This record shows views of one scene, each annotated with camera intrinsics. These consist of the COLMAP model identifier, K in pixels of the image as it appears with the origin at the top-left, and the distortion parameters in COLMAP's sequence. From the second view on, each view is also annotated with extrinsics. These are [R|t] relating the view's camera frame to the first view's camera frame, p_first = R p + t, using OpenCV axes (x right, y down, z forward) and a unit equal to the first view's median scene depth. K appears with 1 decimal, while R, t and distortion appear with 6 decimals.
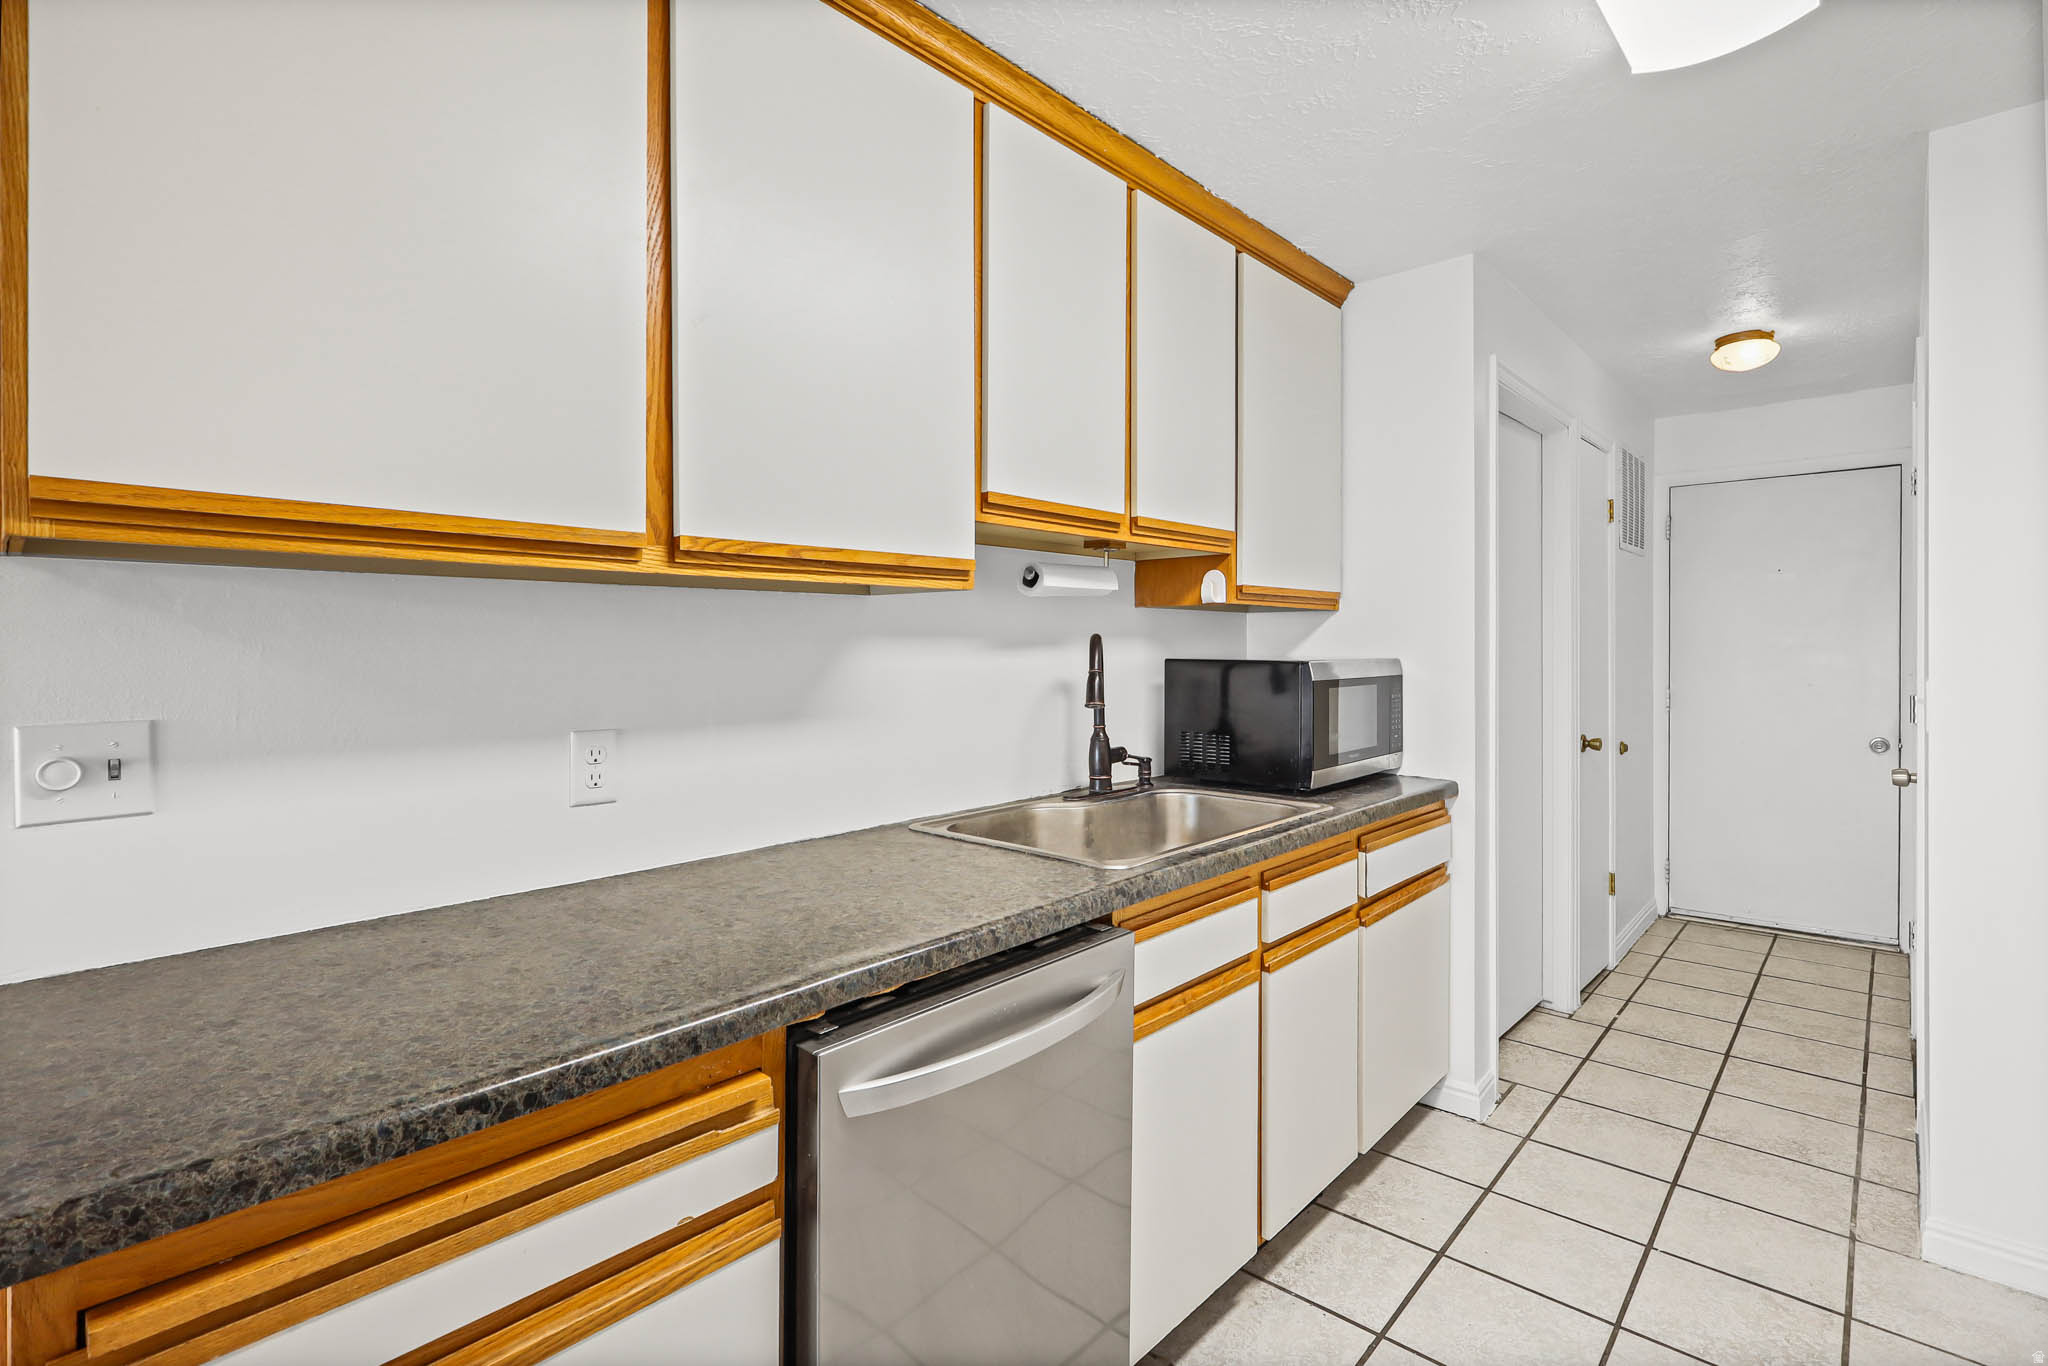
lens RADIAL K [[960.0, 0, 1026.9], [0, 960.0, 642.6], [0, 0, 1]] dist [0.000898, -0.000254]
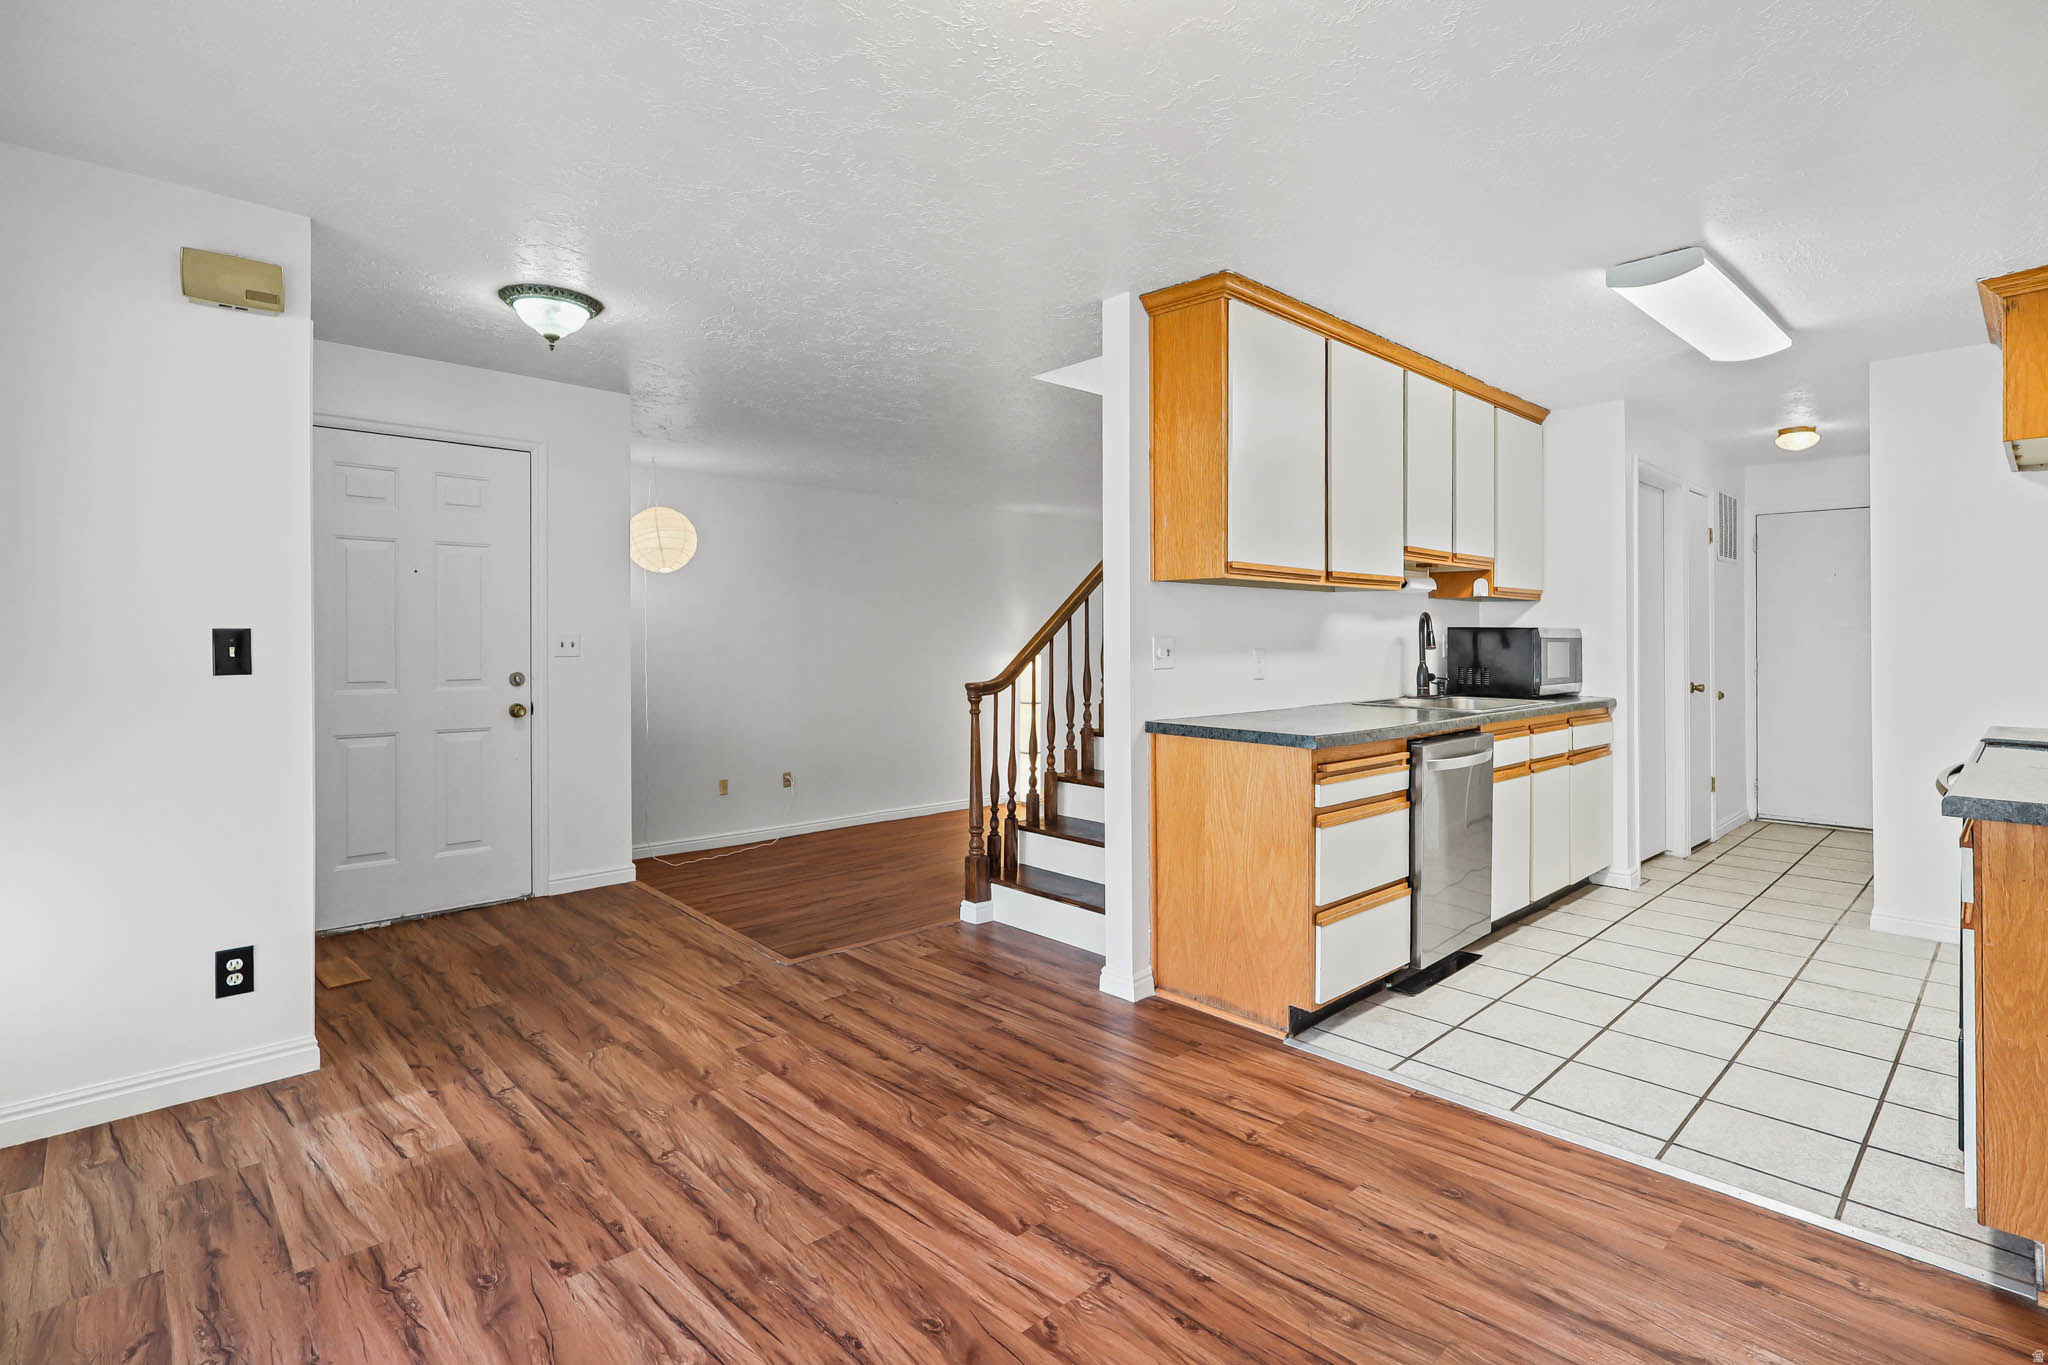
lens RADIAL K [[973.4, 0, 1023.8], [0, 973.4, 625.7], [0, 0, 1]] dist [0.001429, -0.000053]
pose [[0.996955, 0.002658, -0.077934, -0.502402], [-0.003625, 0.999918, -0.012274, 0.038514], [0.077895, 0.012519, 0.996883, -0.876878]]
